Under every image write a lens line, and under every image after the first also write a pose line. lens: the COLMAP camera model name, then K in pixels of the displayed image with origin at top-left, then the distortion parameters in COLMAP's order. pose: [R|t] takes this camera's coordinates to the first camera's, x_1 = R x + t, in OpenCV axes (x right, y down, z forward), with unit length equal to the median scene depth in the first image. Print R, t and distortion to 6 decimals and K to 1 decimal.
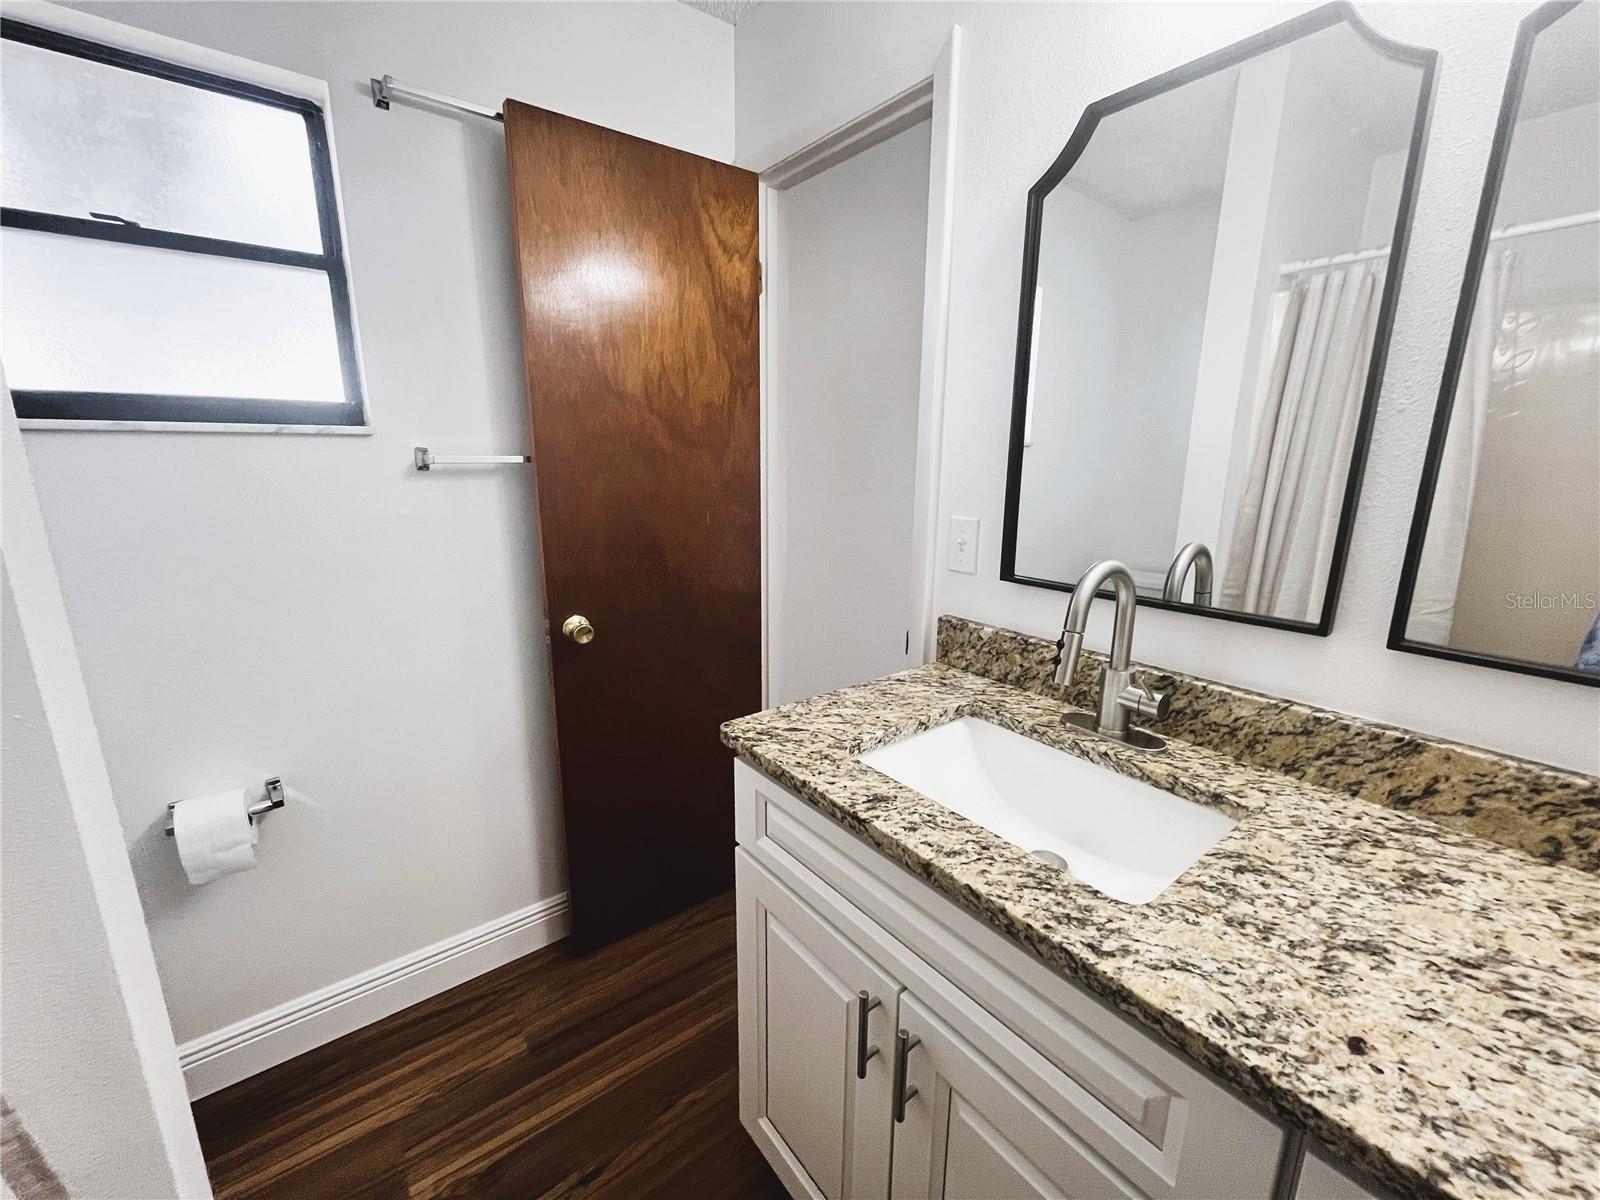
lens RADIAL K [[647.3, 0, 796.0], [0, 647.3, 598.8], [0, 0, 1]] dist [-0.001059, -0.000527]
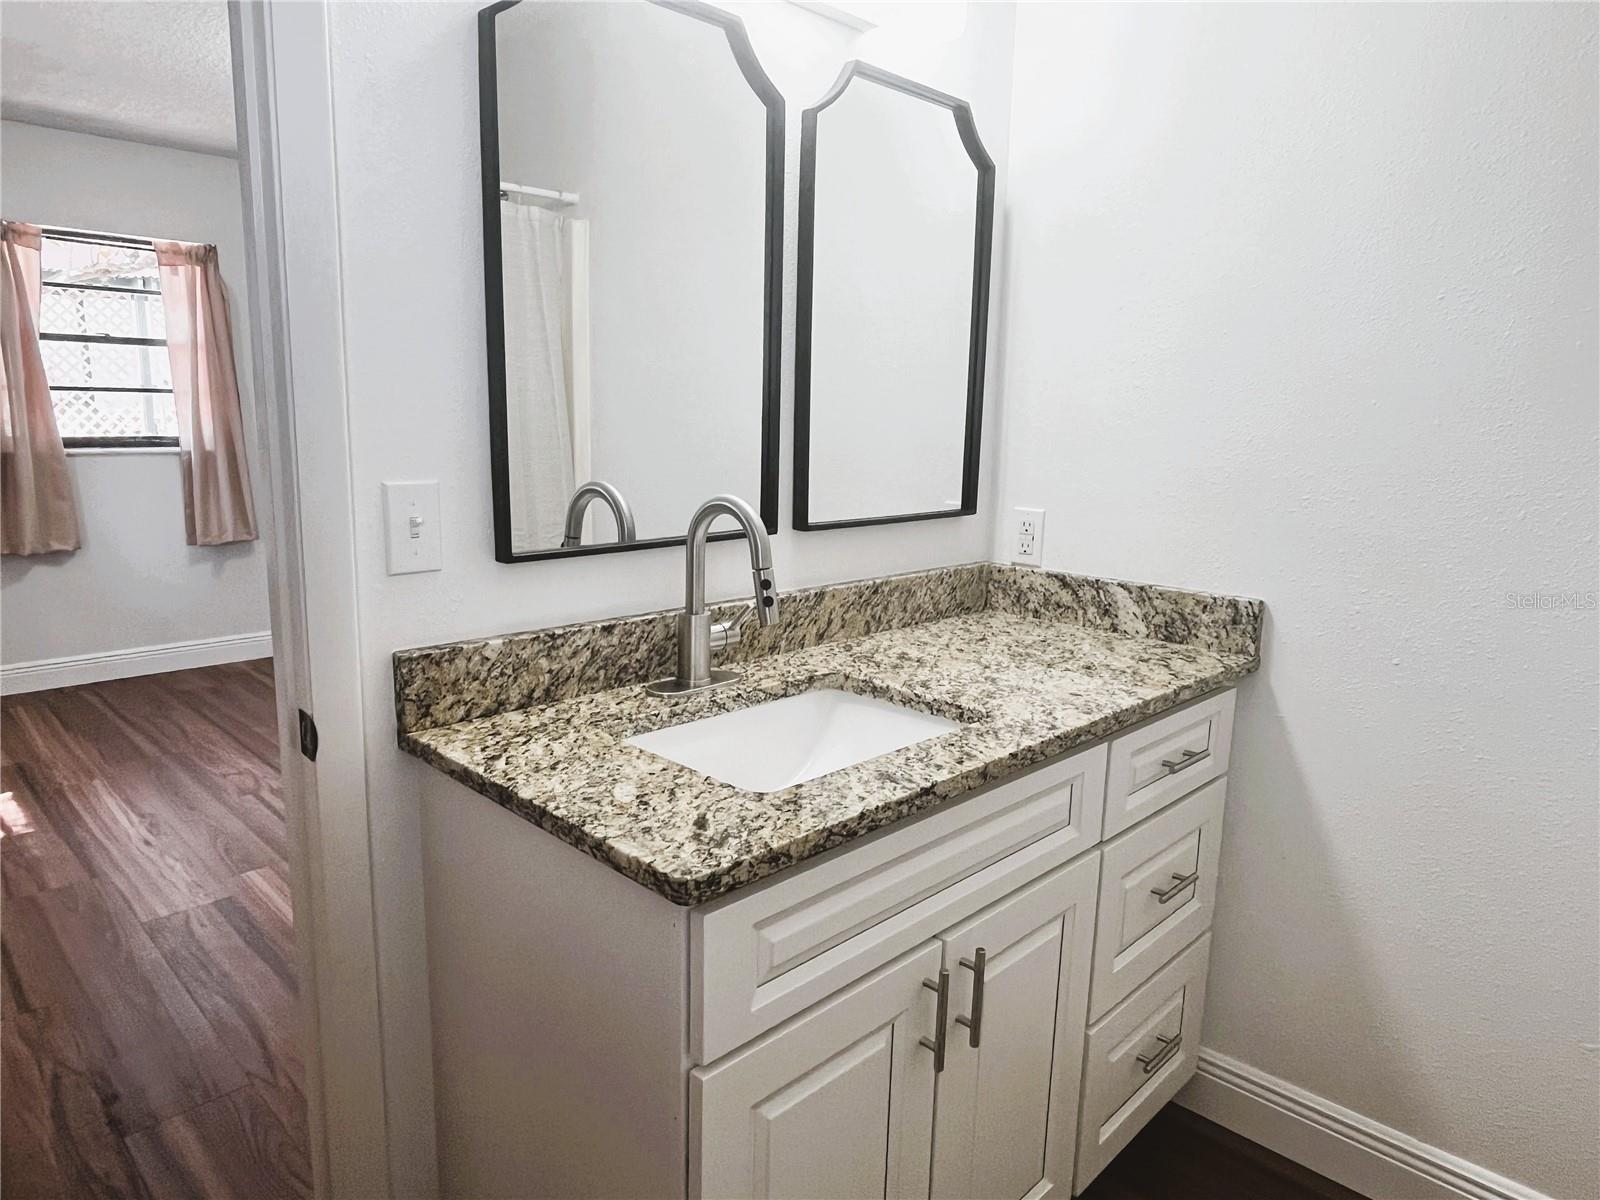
lens RADIAL K [[1027.2, 0, 783.1], [0, 1027.2, 603.6], [0, 0, 1]] dist [0.000400, -0.001845]
pose [[-0.125548, -0.192260, 0.973280, -0.950176], [0.199667, 0.956072, 0.214617, -0.196978], [-0.971787, 0.221276, -0.081645, 0.983902]]
